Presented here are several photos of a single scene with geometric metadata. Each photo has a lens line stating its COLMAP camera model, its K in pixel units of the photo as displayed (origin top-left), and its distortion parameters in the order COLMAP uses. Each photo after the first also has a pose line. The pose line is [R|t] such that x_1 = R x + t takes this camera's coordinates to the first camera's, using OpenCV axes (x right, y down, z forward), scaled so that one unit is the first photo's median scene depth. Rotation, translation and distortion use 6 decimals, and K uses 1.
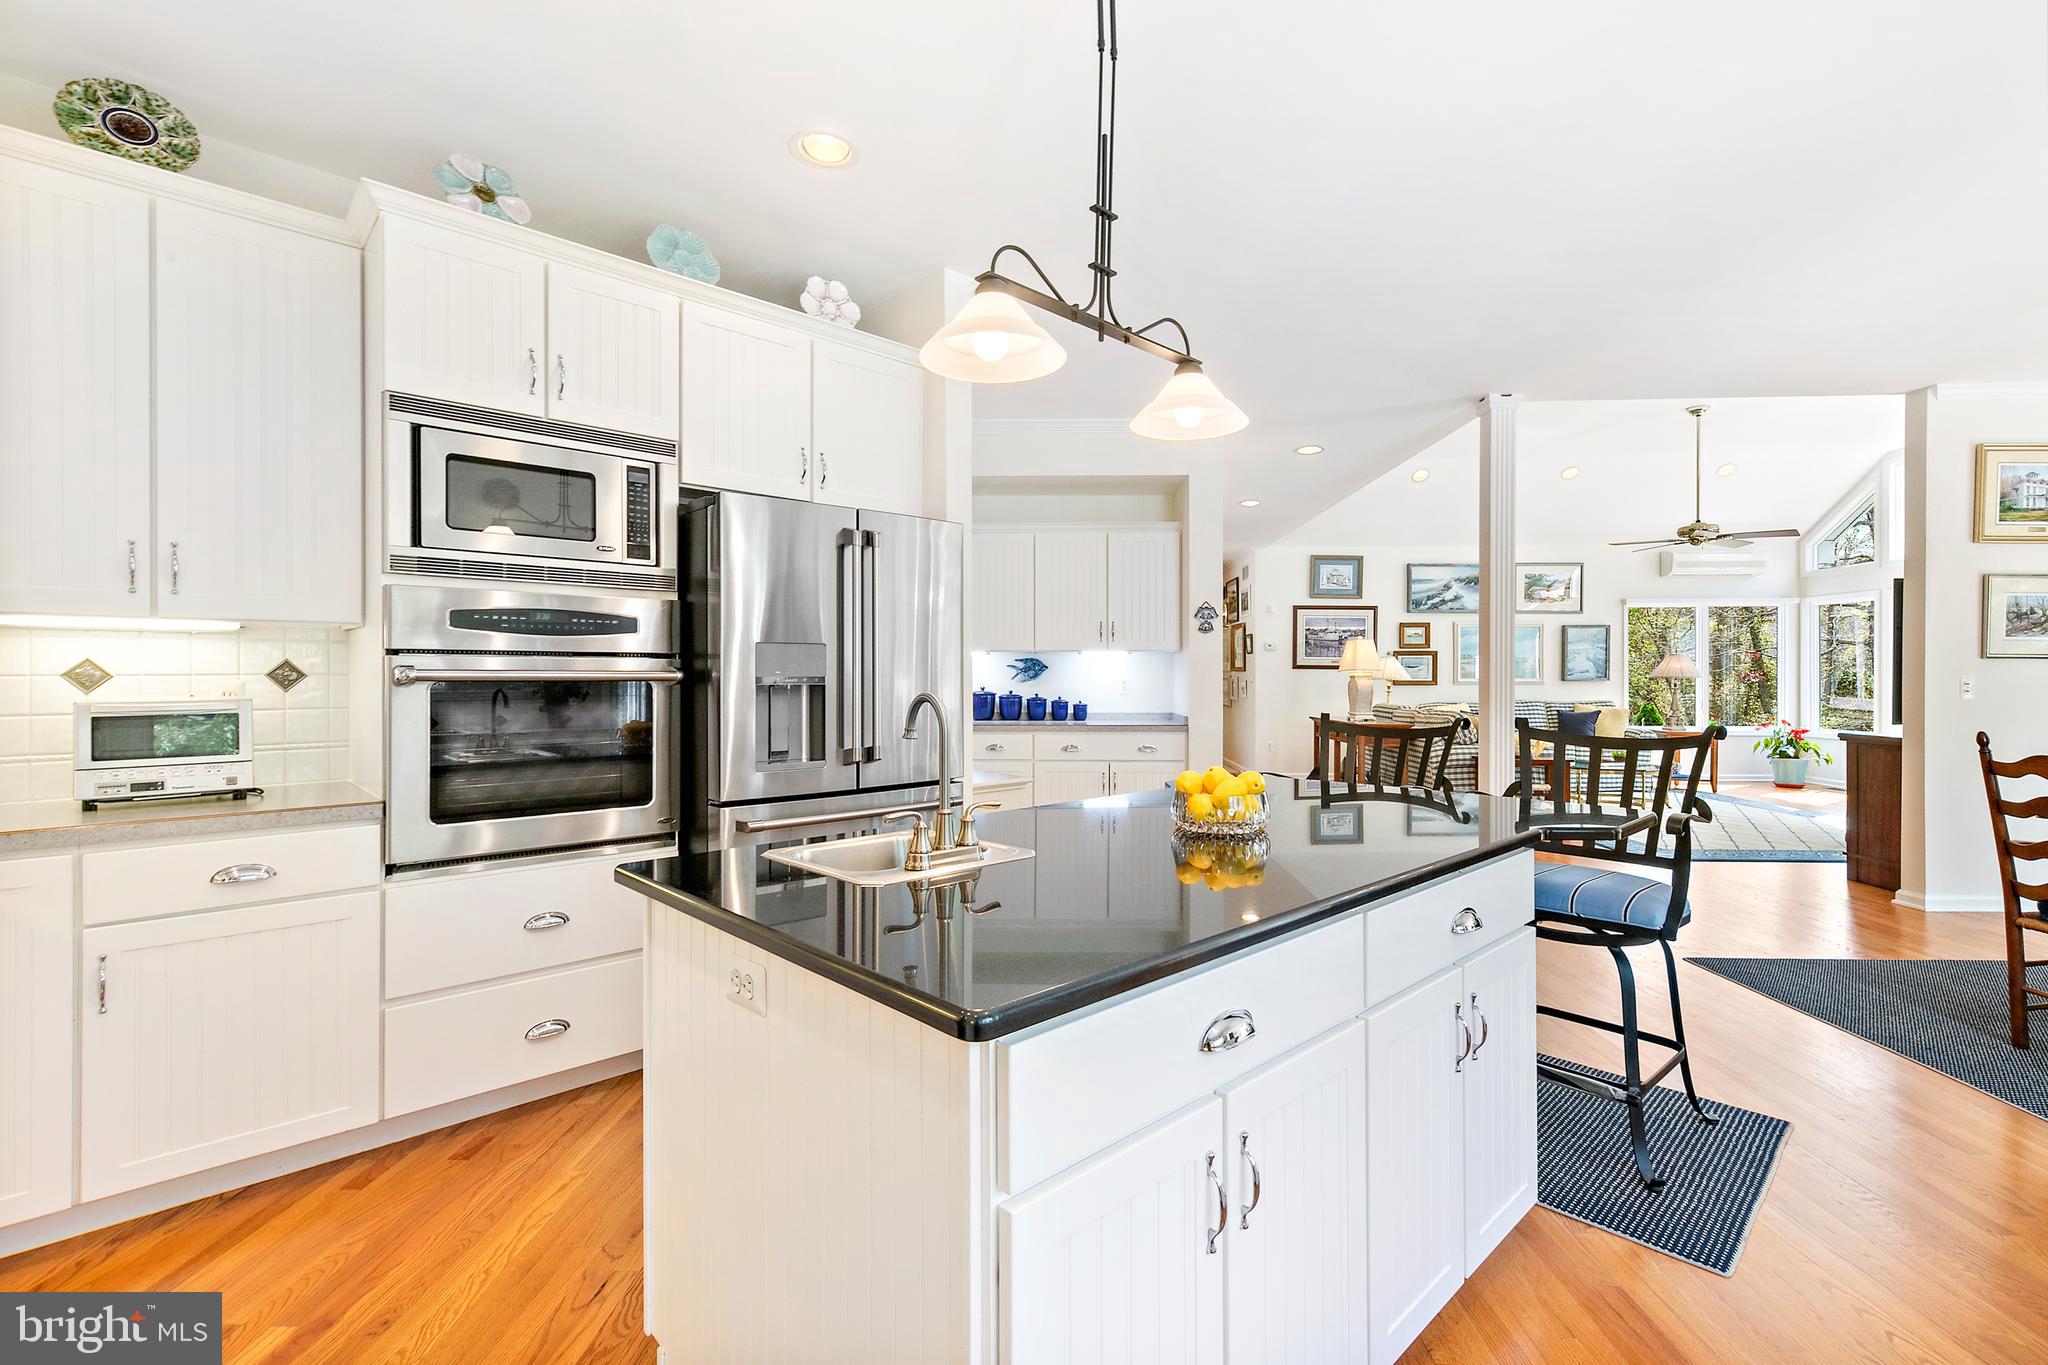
lens RADIAL K [[919.1, 0, 1025.1], [0, 919.1, 676.5], [0, 0, 1]] dist [0.005148, 0.000909]
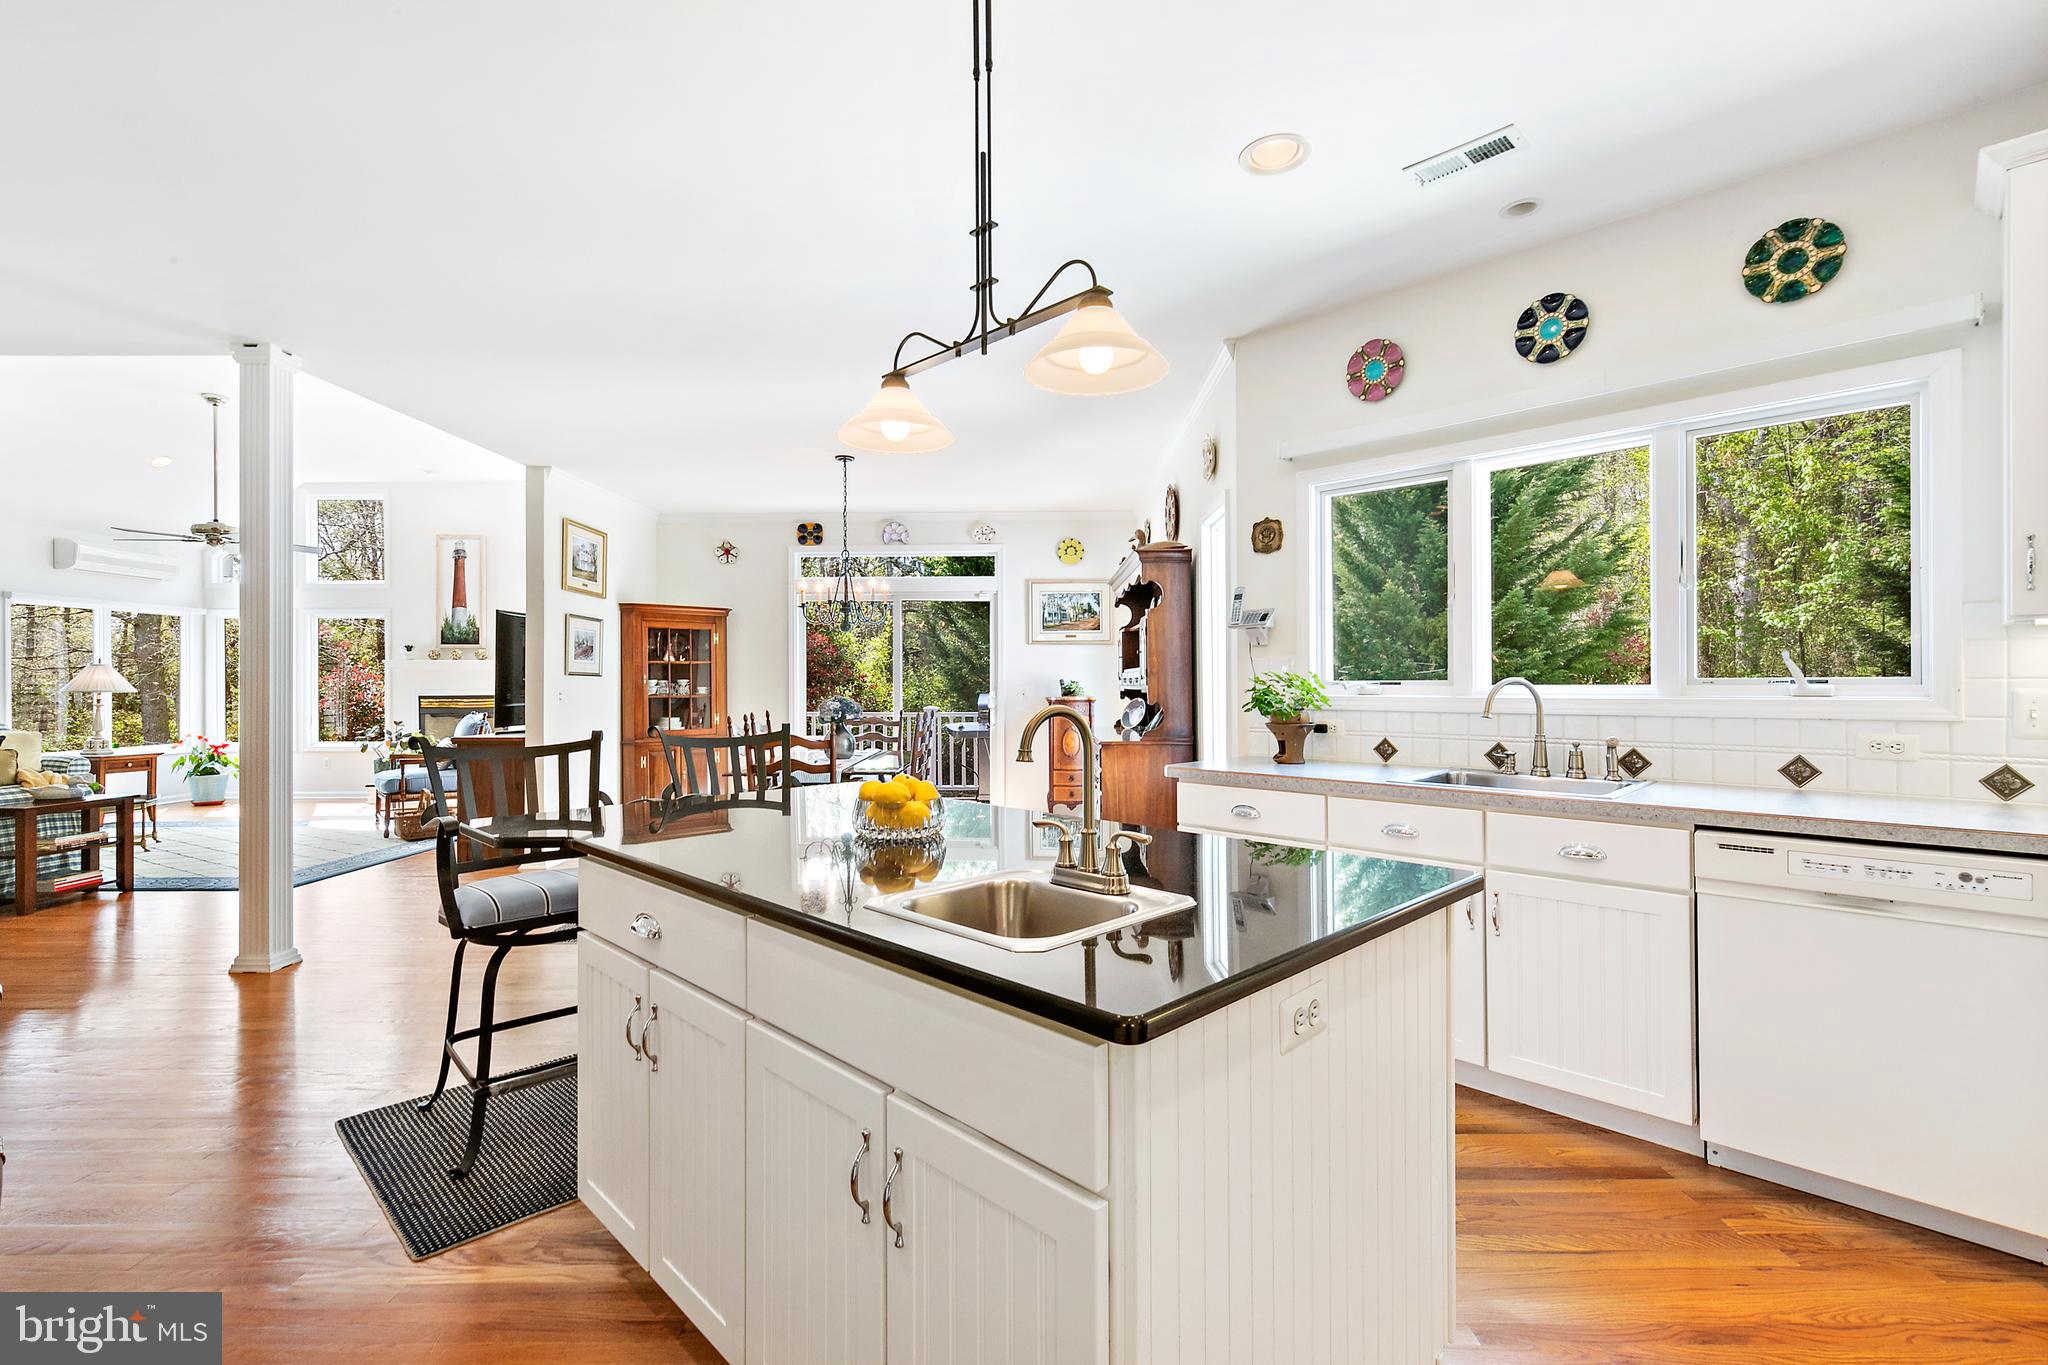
lens RADIAL K [[919.1, 0, 1025.1], [0, 919.1, 676.5], [0, 0, 1]] dist [0.005148, 0.000909]
pose [[-0.025554, 0.010202, 0.999621, -0.192460], [0.005158, 0.999936, -0.010074, -0.000353], [-0.999660, 0.004898, -0.025605, 0.205484]]
